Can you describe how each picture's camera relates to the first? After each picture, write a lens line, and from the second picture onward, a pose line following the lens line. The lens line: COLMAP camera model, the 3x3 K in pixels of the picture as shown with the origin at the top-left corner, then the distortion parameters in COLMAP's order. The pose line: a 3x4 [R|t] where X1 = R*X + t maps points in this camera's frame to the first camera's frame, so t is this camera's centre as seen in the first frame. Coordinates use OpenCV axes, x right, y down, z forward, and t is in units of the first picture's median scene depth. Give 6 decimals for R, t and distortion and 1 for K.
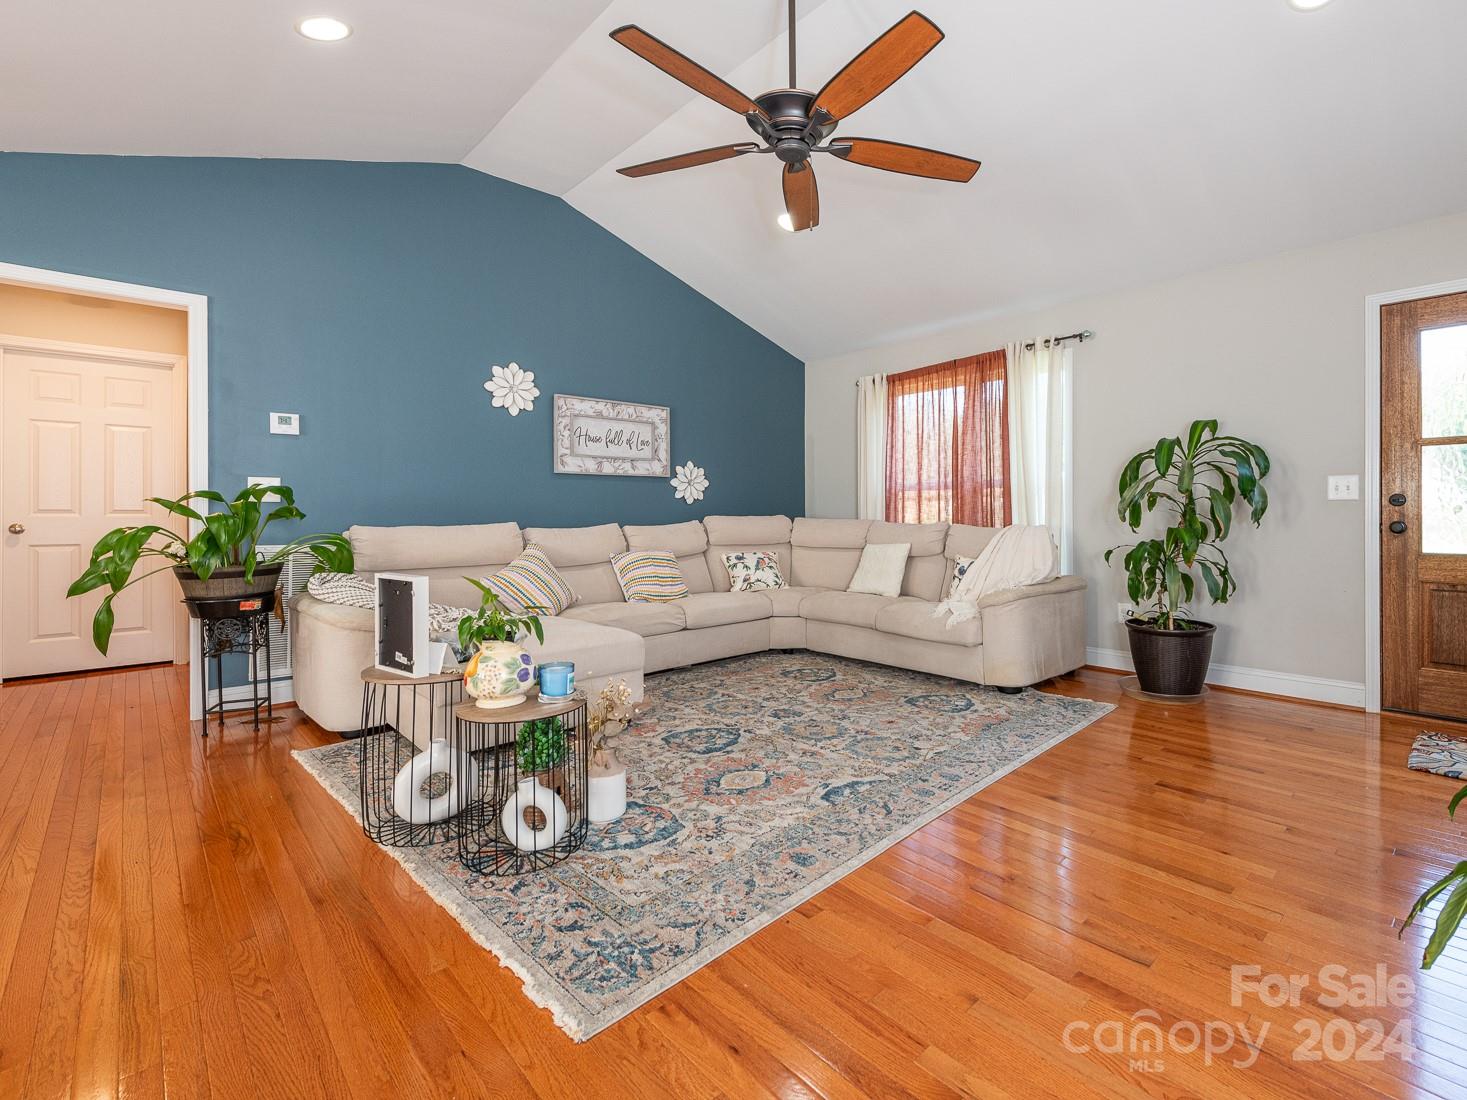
lens RADIAL K [[654.8, 0, 823.1], [0, 654.8, 520.2], [0, 0, 1]] dist [0.010000, -0.007259]
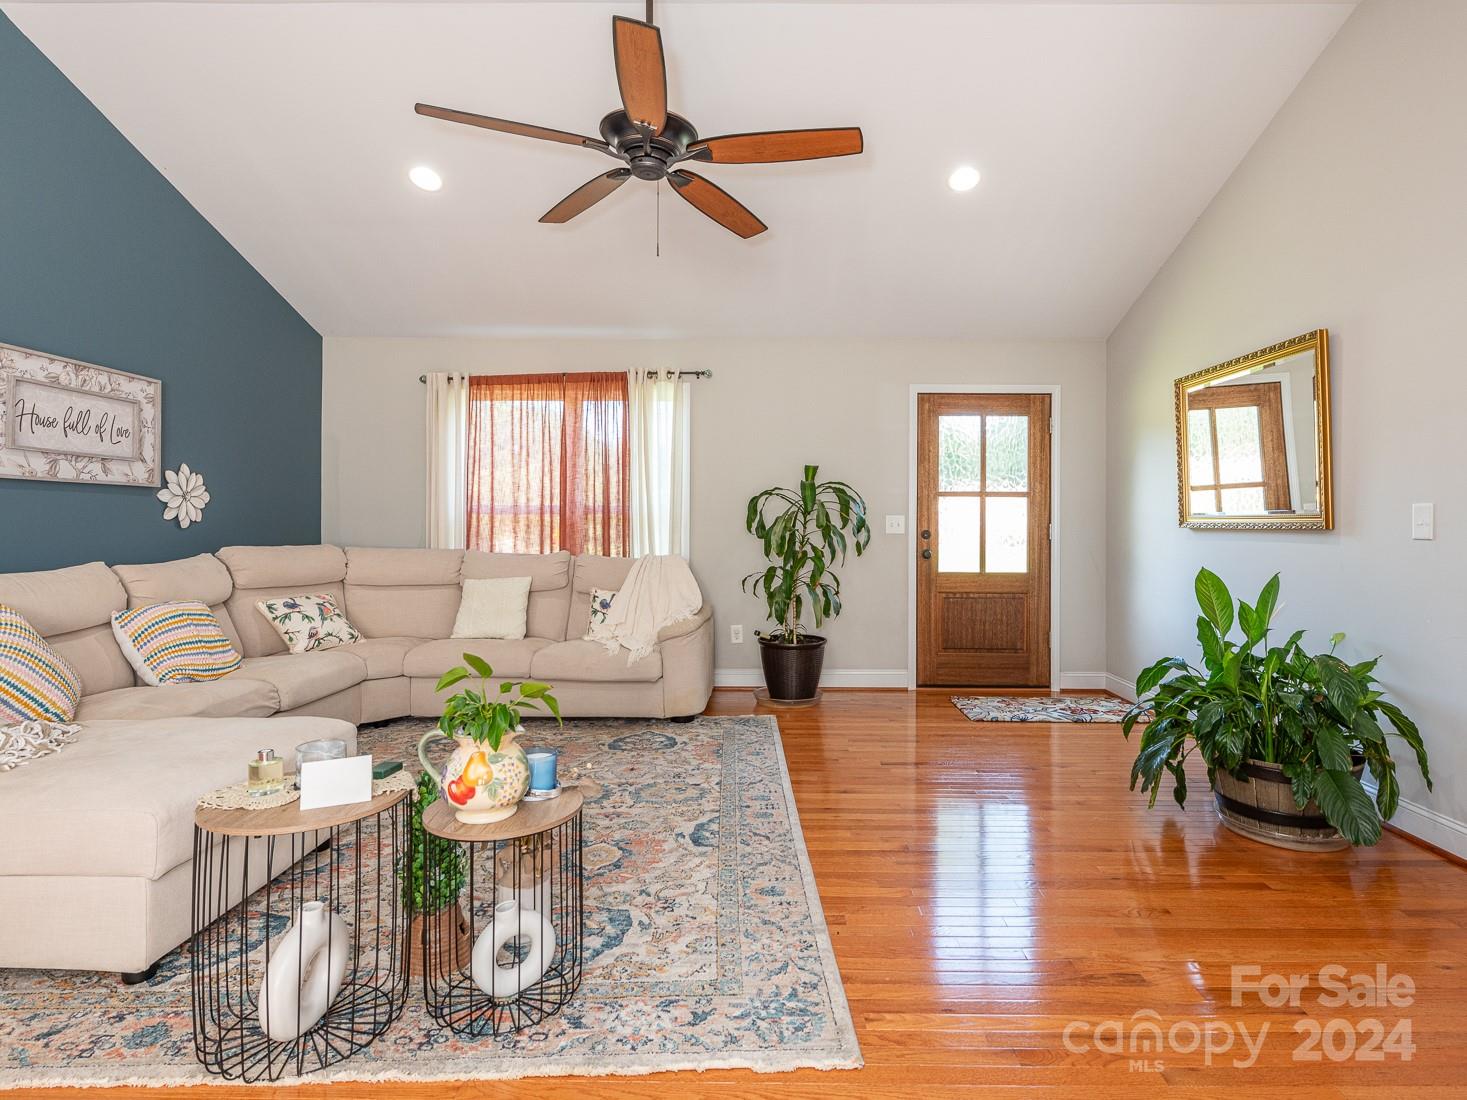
lens RADIAL K [[763.8, 0, 743.2], [0, 763.8, 533.3], [0, 0, 1]] dist [0.004843, -0.009762]
pose [[0.729960, 0.002352, 0.683486, -0.556547], [0.000355, 0.999993, -0.003820, -0.029140], [-0.683490, 0.003031, 0.729954, 0.089592]]
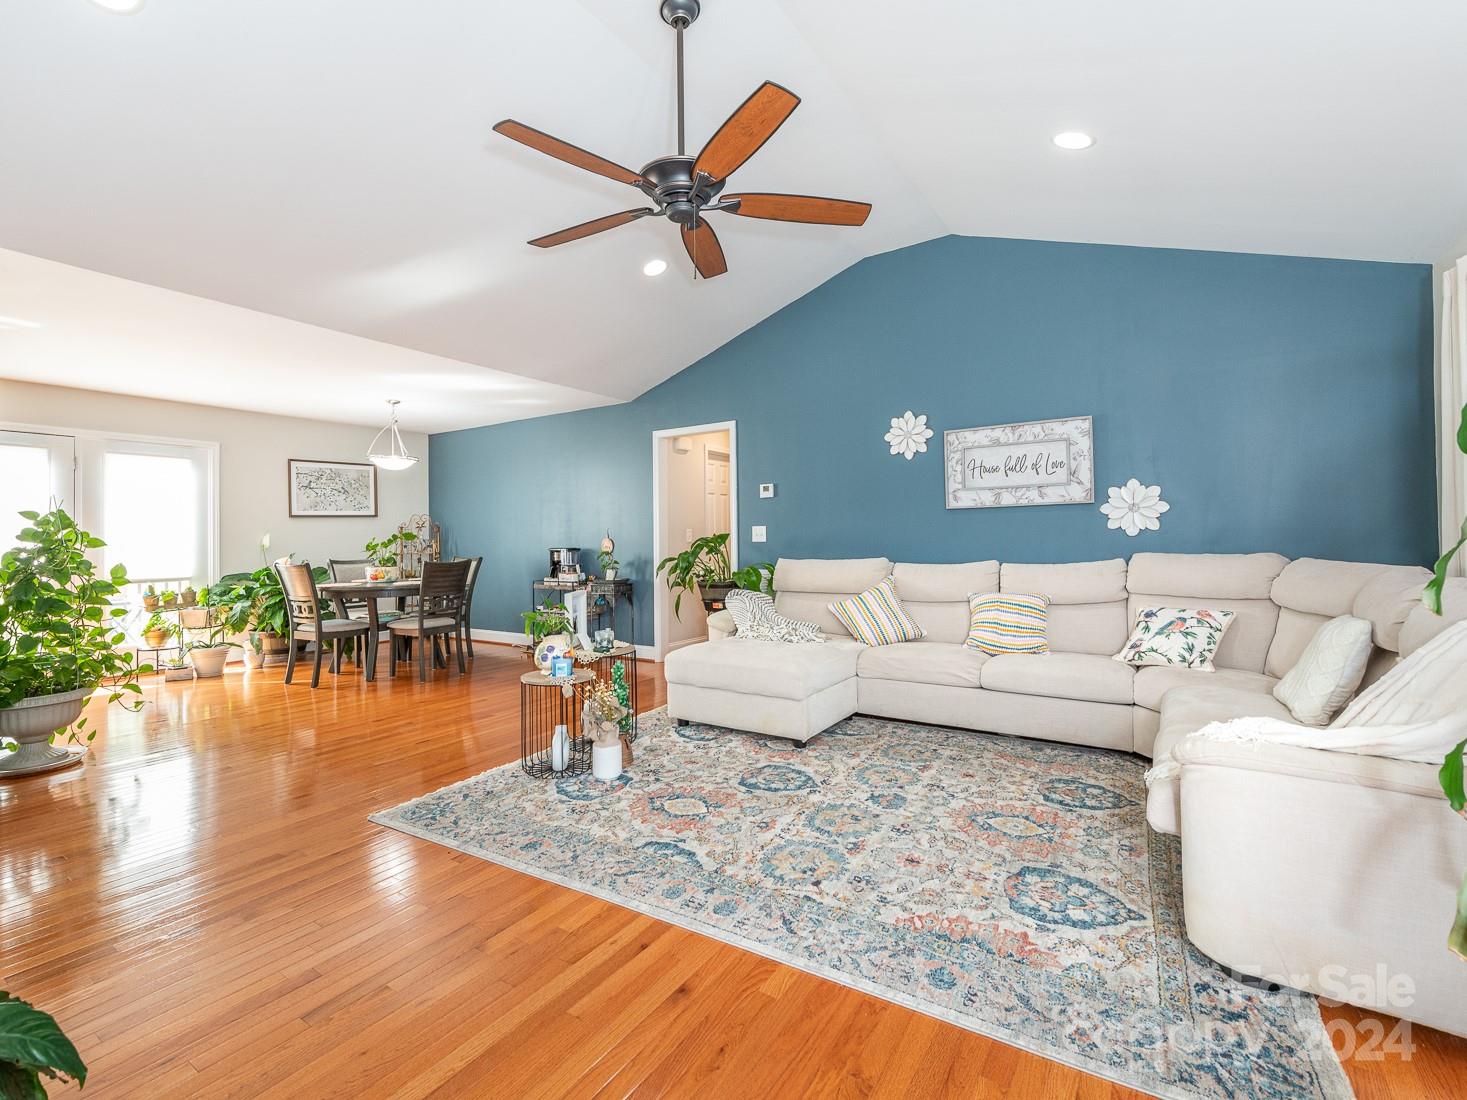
lens RADIAL K [[678.4, 0, 738.2], [0, 678.4, 529.2], [0, 0, 1]] dist [0.012952, -0.000163]
pose [[0.202749, -0.014348, -0.979126, 0.817657], [0.001167, 0.999895, -0.014411, -0.038279], [0.979230, 0.001779, 0.202745, 0.697357]]
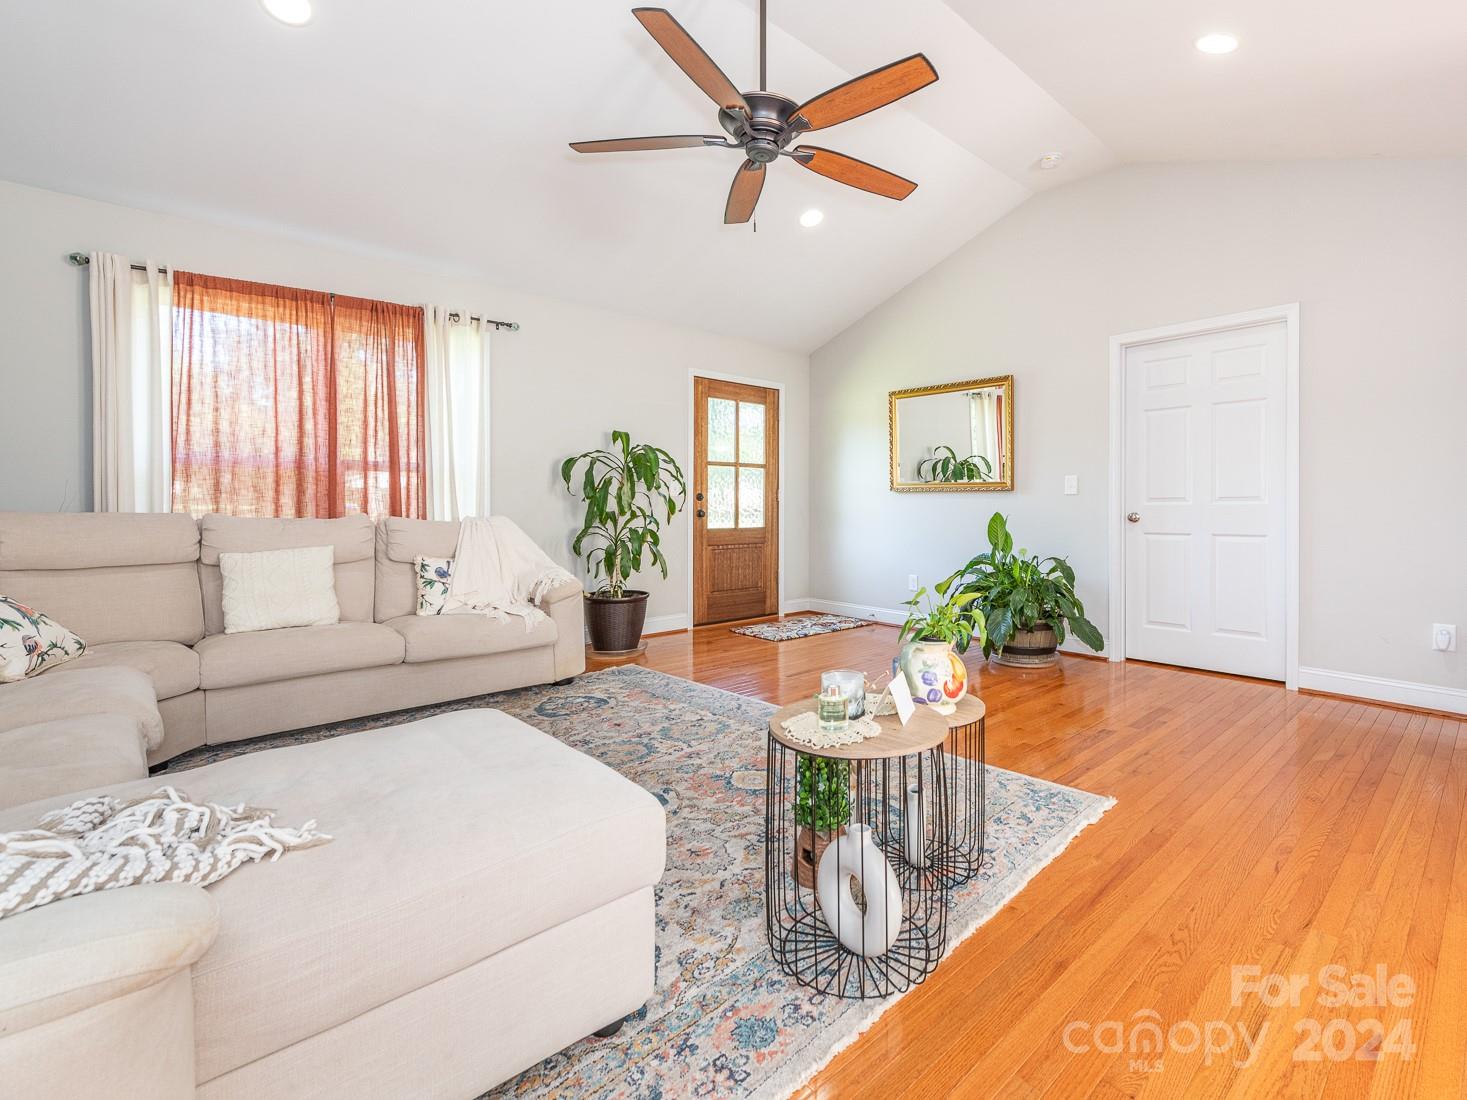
lens RADIAL K [[690.8, 0, 815.2], [0, 690.8, 521.4], [0, 0, 1]] dist [0.010045, -0.010881]
pose [[0.027901, -0.020652, 0.999397, -0.916063], [0.007991, 0.999759, 0.020436, -0.002814], [-0.999579, 0.007416, 0.028059, 0.714687]]
